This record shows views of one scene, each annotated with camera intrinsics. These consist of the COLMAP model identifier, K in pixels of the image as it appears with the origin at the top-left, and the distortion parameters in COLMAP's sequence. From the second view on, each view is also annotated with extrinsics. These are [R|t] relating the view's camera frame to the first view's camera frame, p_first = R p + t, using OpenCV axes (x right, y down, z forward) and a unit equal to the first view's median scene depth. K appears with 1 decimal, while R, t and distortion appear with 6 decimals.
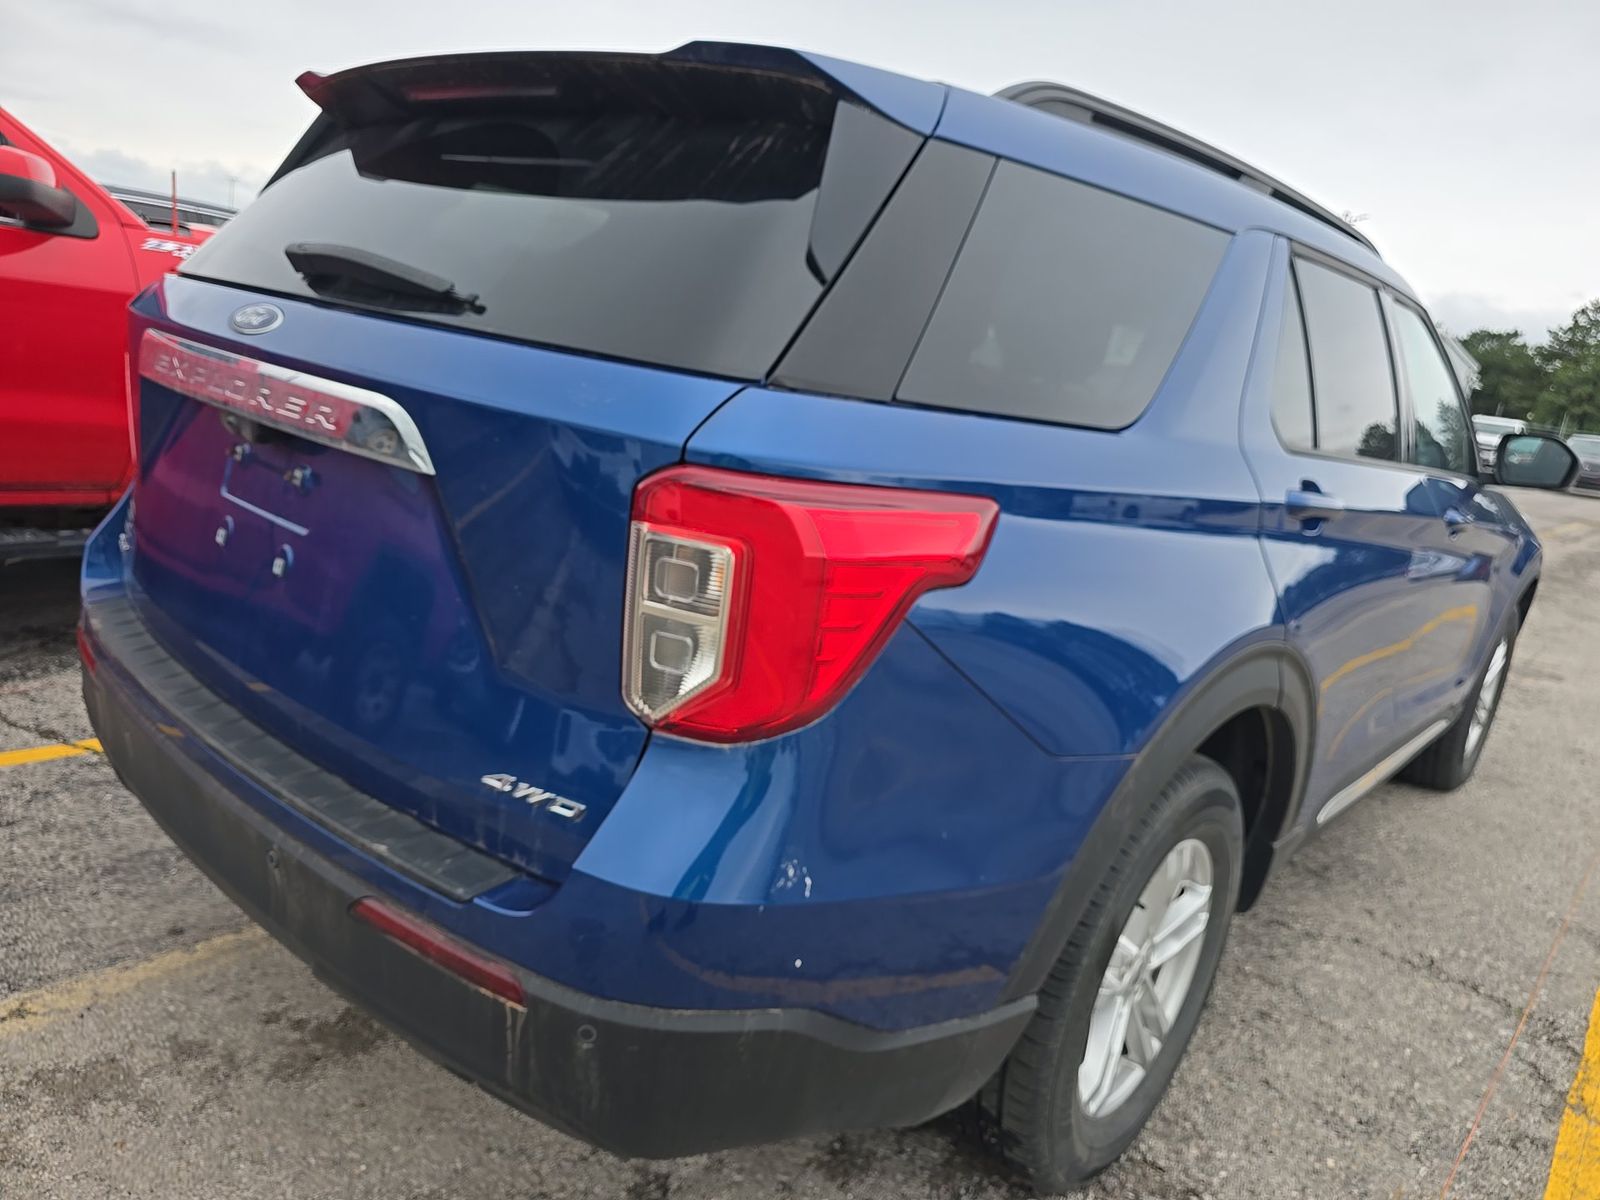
lens RADIAL K [[1069.3, 0, 800.0], [0, 1069.3, 600.0], [0, 0, 1]] dist [0.001260, -0.000626]
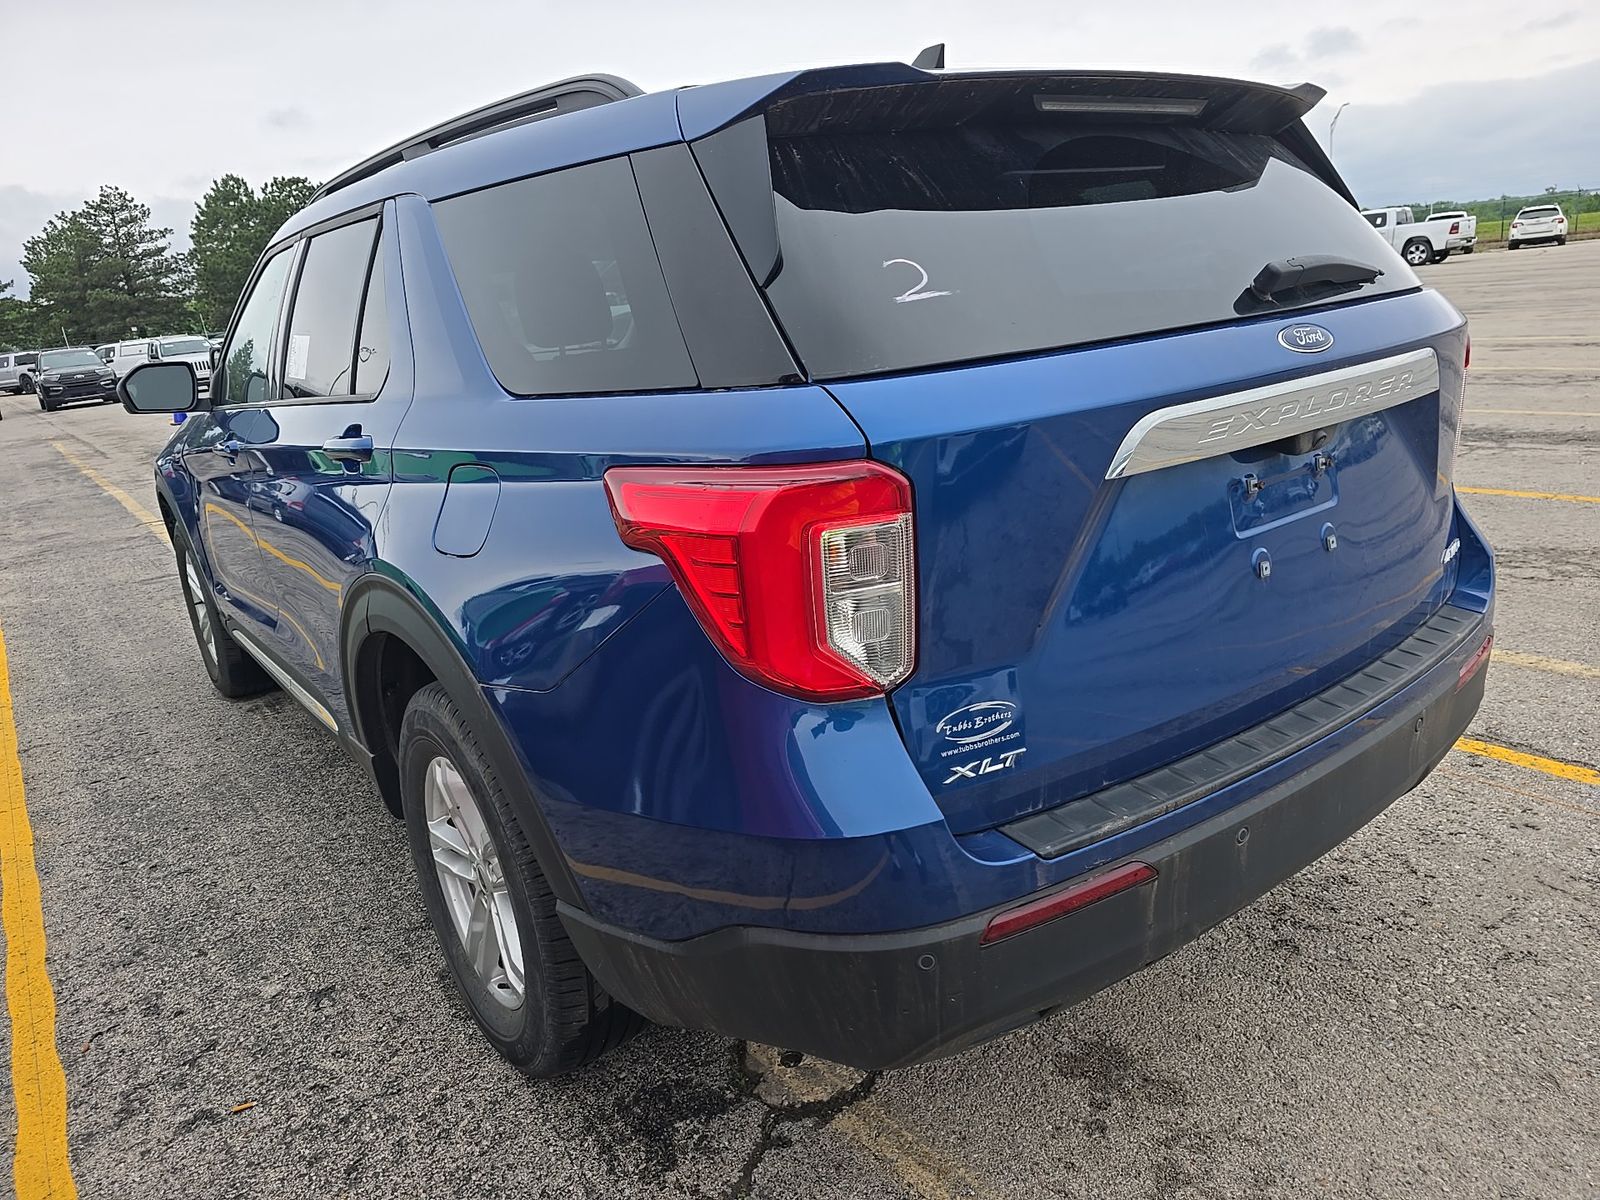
lens RADIAL K [[1061.8, 0, 799.5], [0, 1061.8, 625.7], [0, 0, 1]] dist [0.037212, -0.000225]
pose [[0.218481, -0.438674, 0.871683, -1.871825], [0.359234, 0.866690, 0.346122, -0.631695], [-0.907313, 0.237517, 0.346942, 1.293037]]
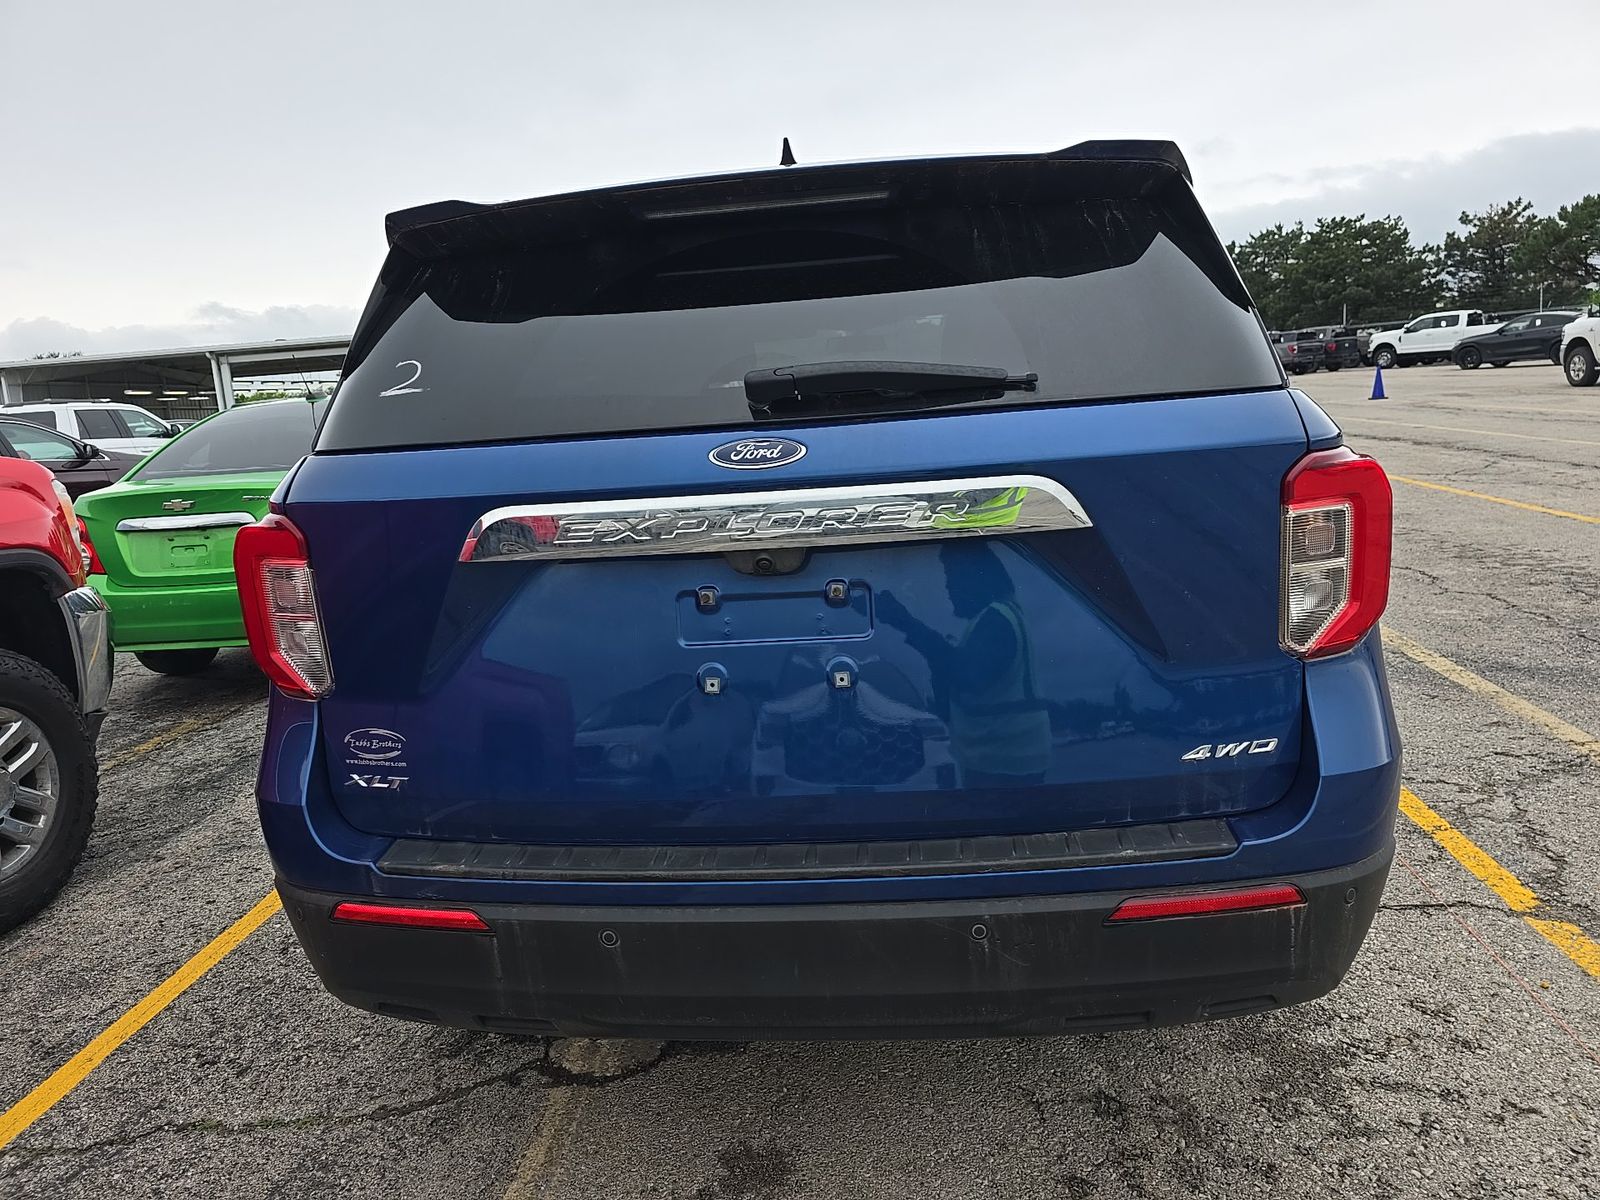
lens RADIAL K [[1069.3, 0, 800.0], [0, 1069.3, 600.0], [0, 0, 1]] dist [0.001260, -0.000626]
pose [[0.808577, -0.308957, 0.500748, -1.142627], [0.322344, 0.944571, 0.062291, -0.204624], [-0.492237, 0.111046, 0.863349, 0.152505]]
